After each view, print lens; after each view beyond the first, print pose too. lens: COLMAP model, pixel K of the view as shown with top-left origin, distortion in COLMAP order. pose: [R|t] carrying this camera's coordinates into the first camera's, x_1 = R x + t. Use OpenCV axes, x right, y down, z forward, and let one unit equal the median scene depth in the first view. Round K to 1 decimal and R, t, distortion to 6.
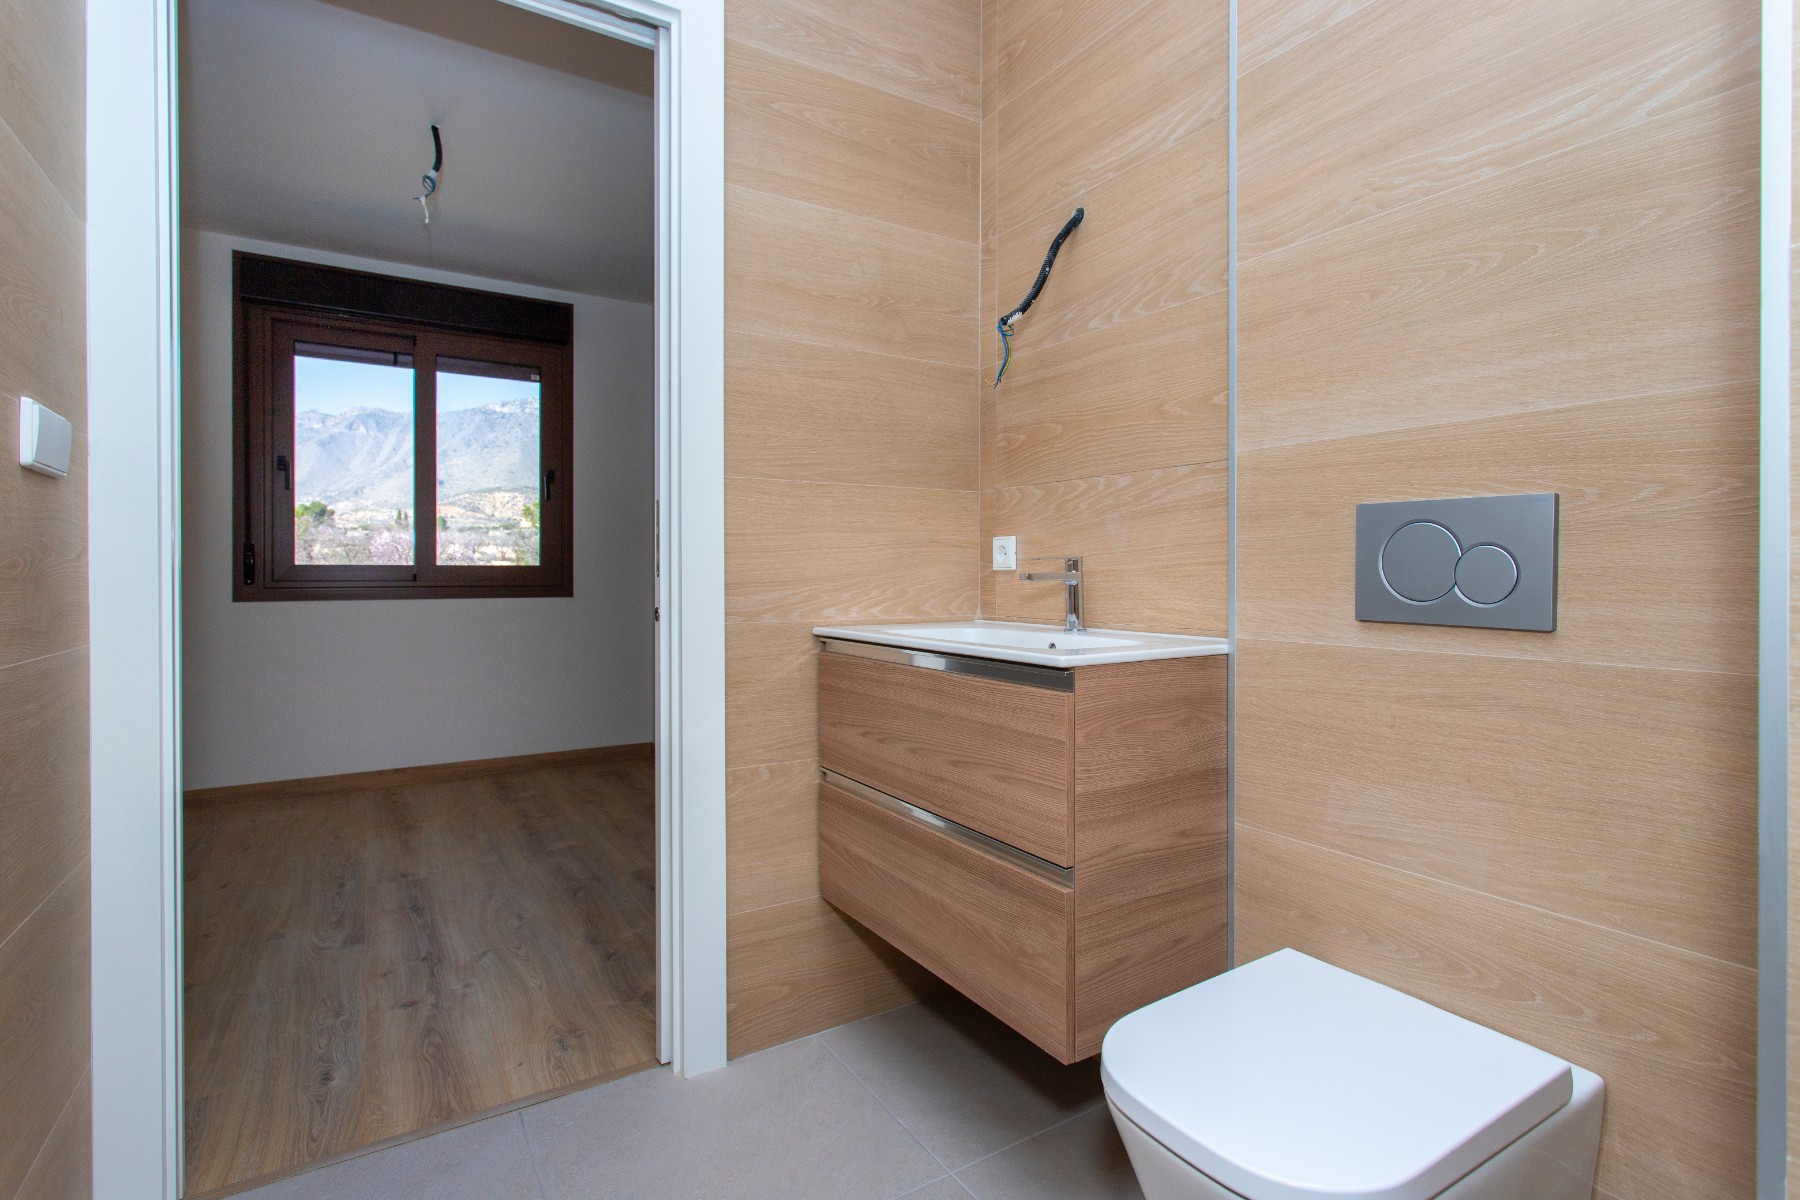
lens RADIAL K [[859.6, 0, 935.3], [0, 859.6, 604.4], [0, 0, 1]] dist [0.004362, 0.000703]
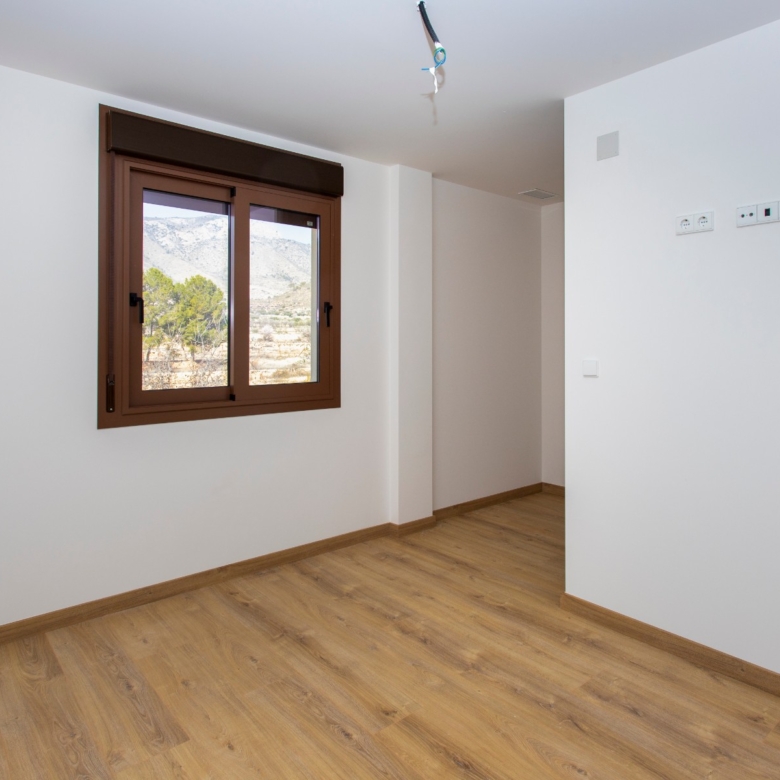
lens RADIAL K [[578.6, 0, 408.8], [0, 578.6, 358.4], [0, 0, 1]] dist [0.002919, -0.001076]
pose [[0.990409, -0.000463, 0.138168, -0.625550], [0.001899, 0.999946, -0.010259, -0.097606], [-0.138156, 0.010423, 0.990356, 0.270133]]
